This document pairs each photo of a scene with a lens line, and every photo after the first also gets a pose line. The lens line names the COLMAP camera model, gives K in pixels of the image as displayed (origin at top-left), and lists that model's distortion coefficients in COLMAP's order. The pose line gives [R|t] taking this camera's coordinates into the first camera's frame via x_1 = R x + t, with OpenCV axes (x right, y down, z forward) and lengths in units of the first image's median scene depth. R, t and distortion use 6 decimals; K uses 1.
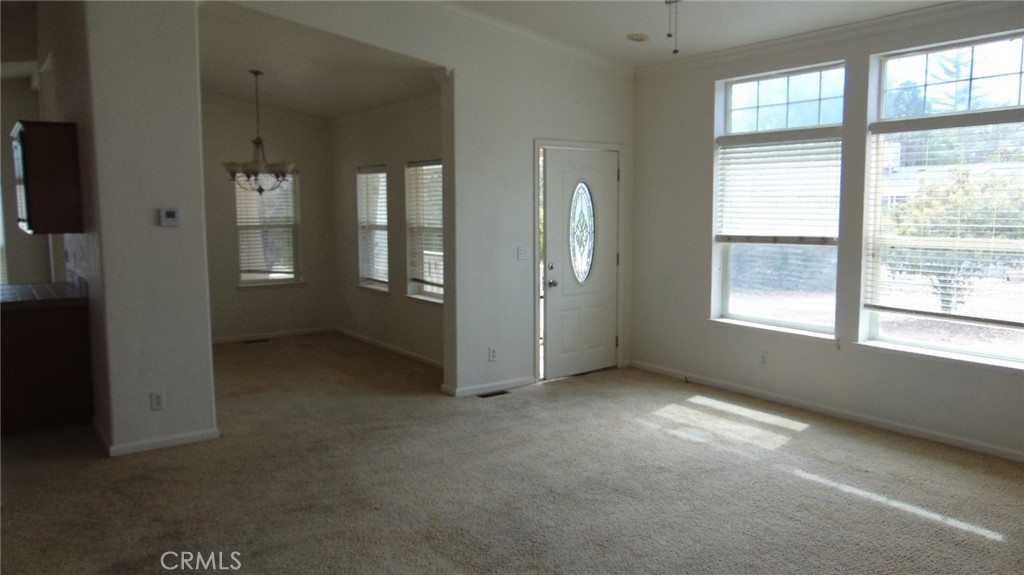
lens RADIAL K [[759.0, 0, 515.8], [0, 759.0, 284.4], [0, 0, 1]] dist [-0.009374, 0.000089]
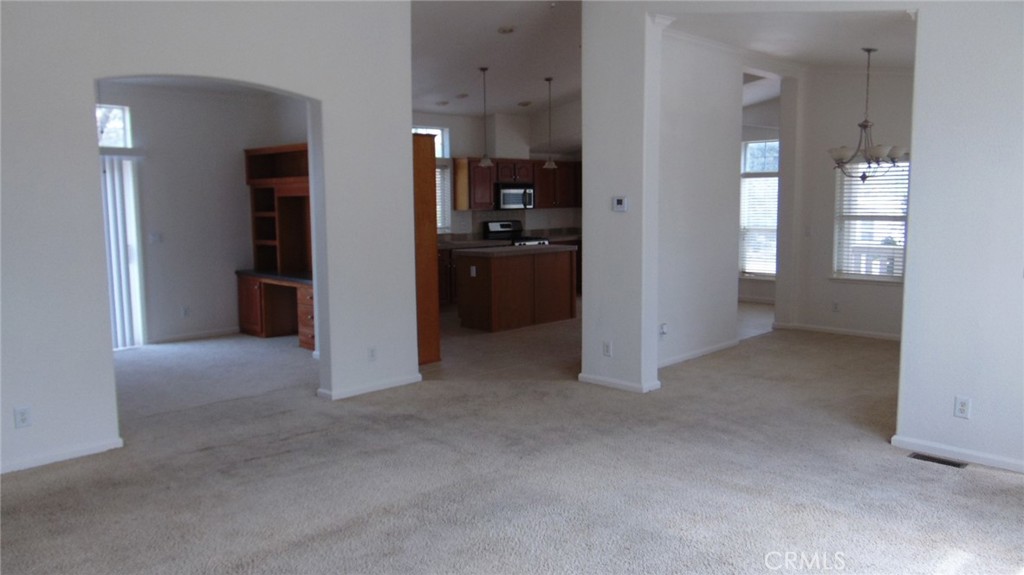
lens RADIAL K [[759.0, 0, 515.8], [0, 759.0, 284.4], [0, 0, 1]] dist [-0.009374, 0.000089]
pose [[0.171569, 0.109464, -0.979072, 0.715559], [-0.096874, 0.990866, 0.093807, -0.056321], [0.980398, 0.078752, 0.180607, 0.595119]]
